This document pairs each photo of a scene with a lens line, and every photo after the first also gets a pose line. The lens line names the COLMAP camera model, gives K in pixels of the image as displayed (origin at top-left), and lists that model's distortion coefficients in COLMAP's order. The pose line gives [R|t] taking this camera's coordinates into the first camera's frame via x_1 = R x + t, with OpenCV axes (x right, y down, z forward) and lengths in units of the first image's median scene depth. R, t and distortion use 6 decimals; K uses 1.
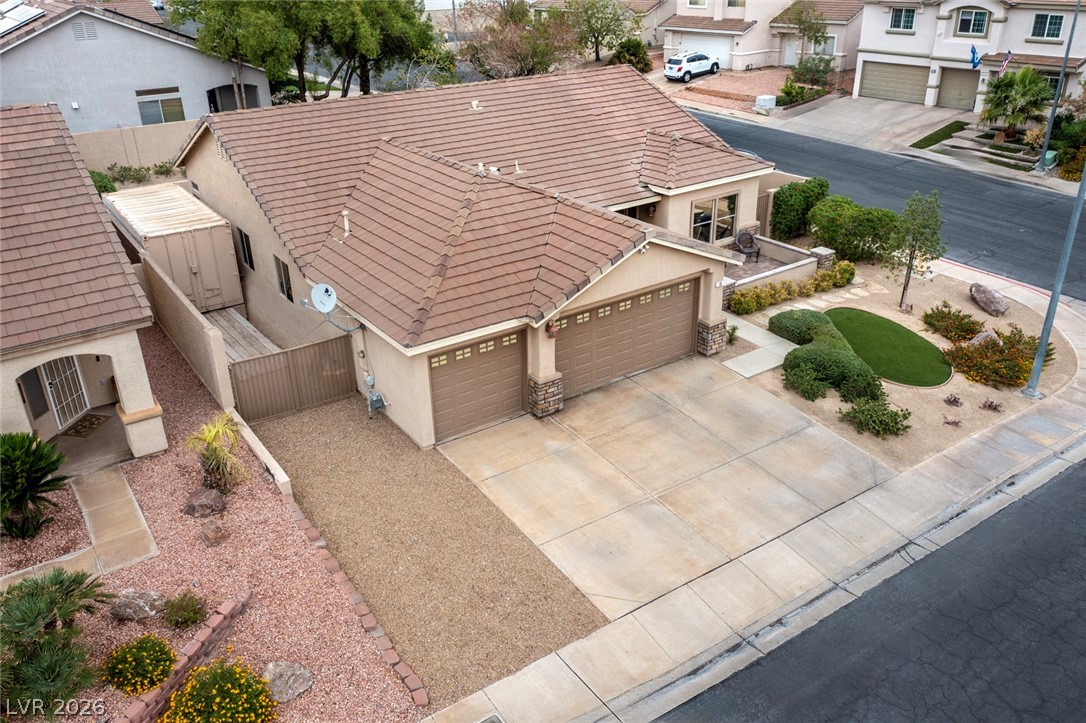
lens RADIAL K [[854.4, 0, 532.7], [0, 854.4, 359.8], [0, 0, 1]] dist [-0.005231, -0.001417]
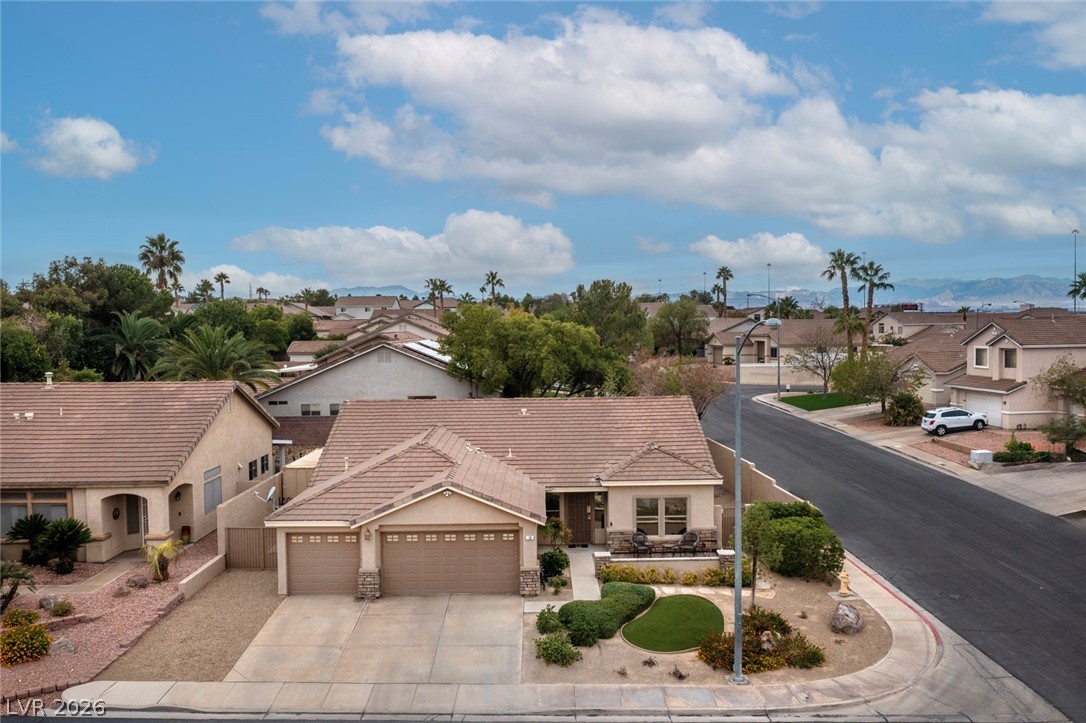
lens RADIAL K [[880.6, 0, 543.0], [0, 880.6, 361.5], [0, 0, 1]] dist [-0.002325, 0.011257]
pose [[0.829131, 0.034713, -0.557976, 0.975214], [-0.248705, 0.916771, -0.312533, 0.080163], [0.500687, 0.397902, 0.768756, -0.134139]]
